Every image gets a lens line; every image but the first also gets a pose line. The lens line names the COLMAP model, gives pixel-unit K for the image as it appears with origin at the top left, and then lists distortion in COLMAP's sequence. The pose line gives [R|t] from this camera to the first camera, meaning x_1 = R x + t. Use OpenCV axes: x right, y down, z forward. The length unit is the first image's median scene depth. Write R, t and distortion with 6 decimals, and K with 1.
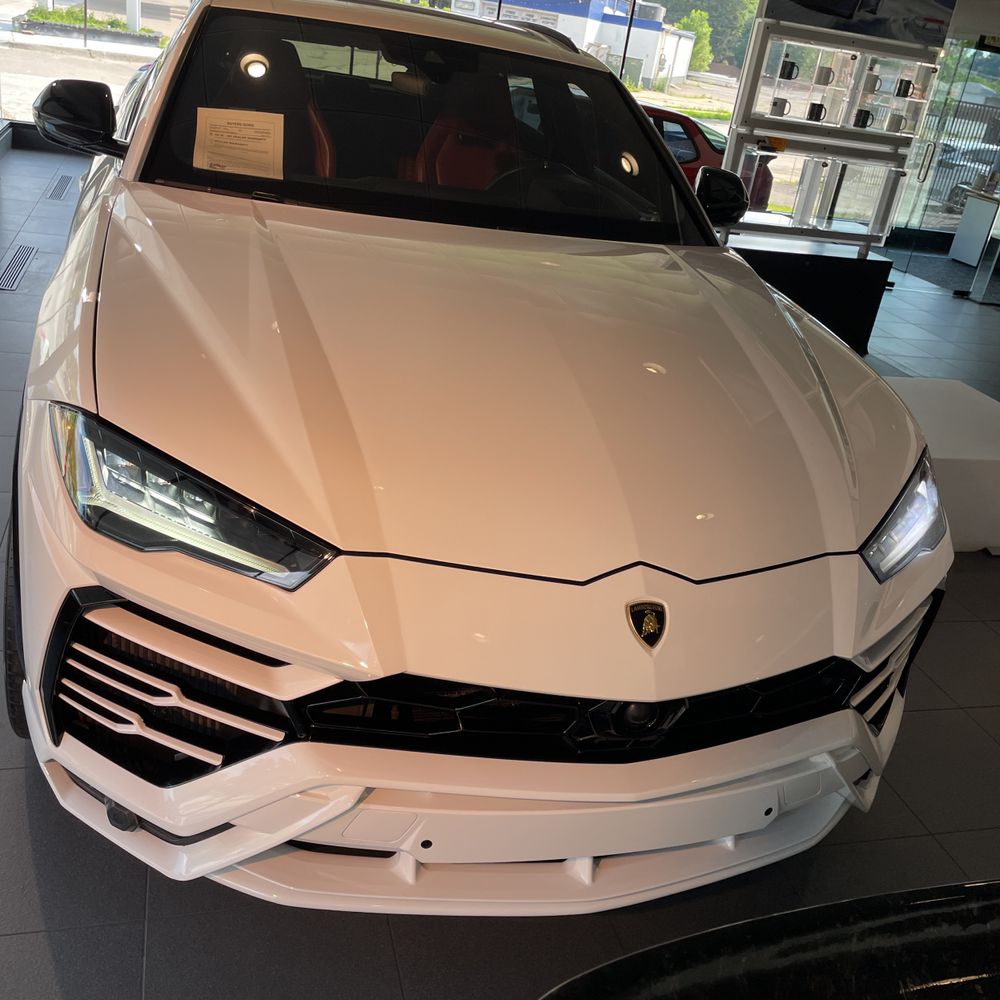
lens RADIAL K [[998.3, 0, 519.4], [0, 998.3, 504.2], [0, 0, 1]] dist [0.091088, -0.116396]
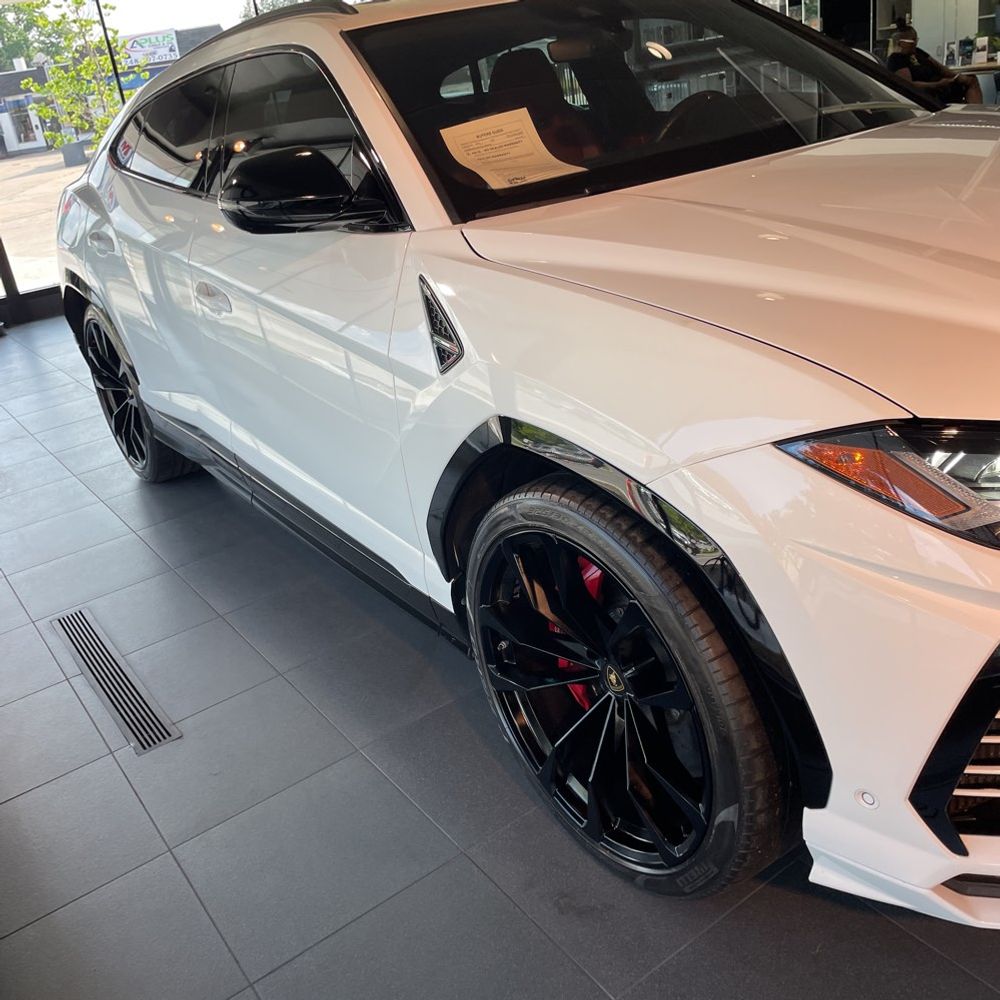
lens RADIAL K [[996.0, 0, 512.0], [0, 996.0, 499.2], [0, 0, 1]] dist [0.099325, -0.128065]
pose [[0.903521, -0.384191, 0.189860, -0.812317], [0.389154, 0.921095, 0.011949, -0.150242], [-0.179470, 0.063089, 0.981738, 0.299047]]
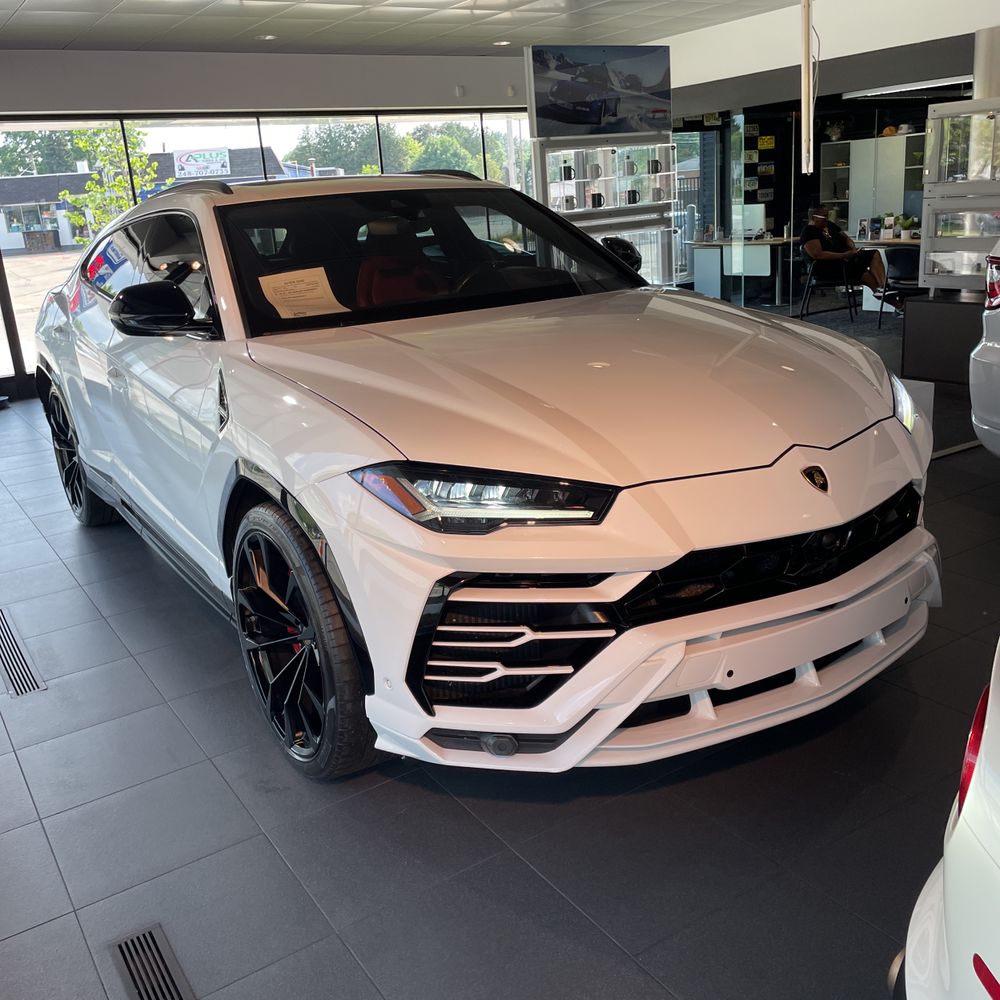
lens RADIAL K [[998.3, 0, 519.4], [0, 998.3, 504.2], [0, 0, 1]] dist [0.091088, -0.116396]
pose [[0.930628, -0.293204, 0.219003, -0.561283], [0.319260, 0.942975, -0.094192, 0.139051], [-0.178897, 0.157576, 0.971167, -0.331954]]
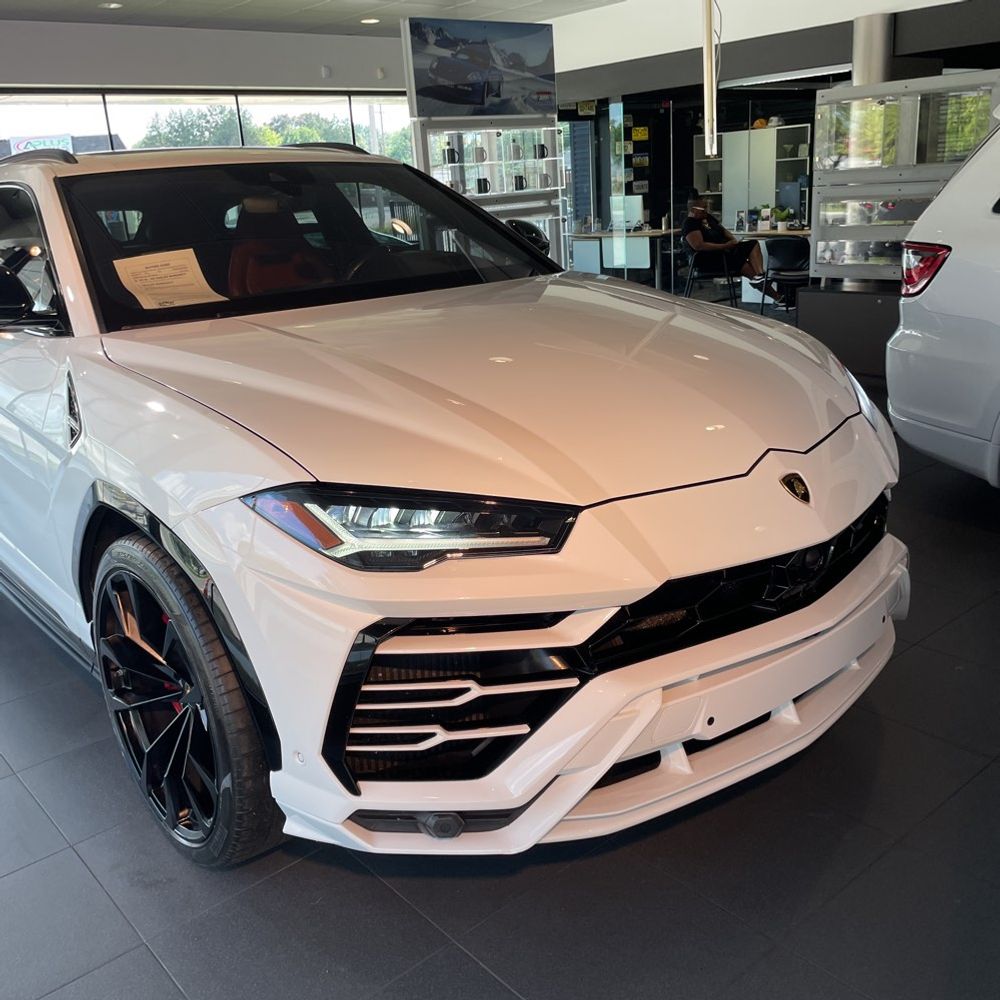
lens RADIAL K [[998.3, 0, 519.4], [0, 998.3, 504.2], [0, 0, 1]] dist [0.091088, -0.116396]
pose [[0.886238, -0.324043, 0.331025, -0.562424], [0.358576, 0.932298, -0.047365, 0.064346], [-0.293266, 0.160674, 0.942432, -0.100808]]
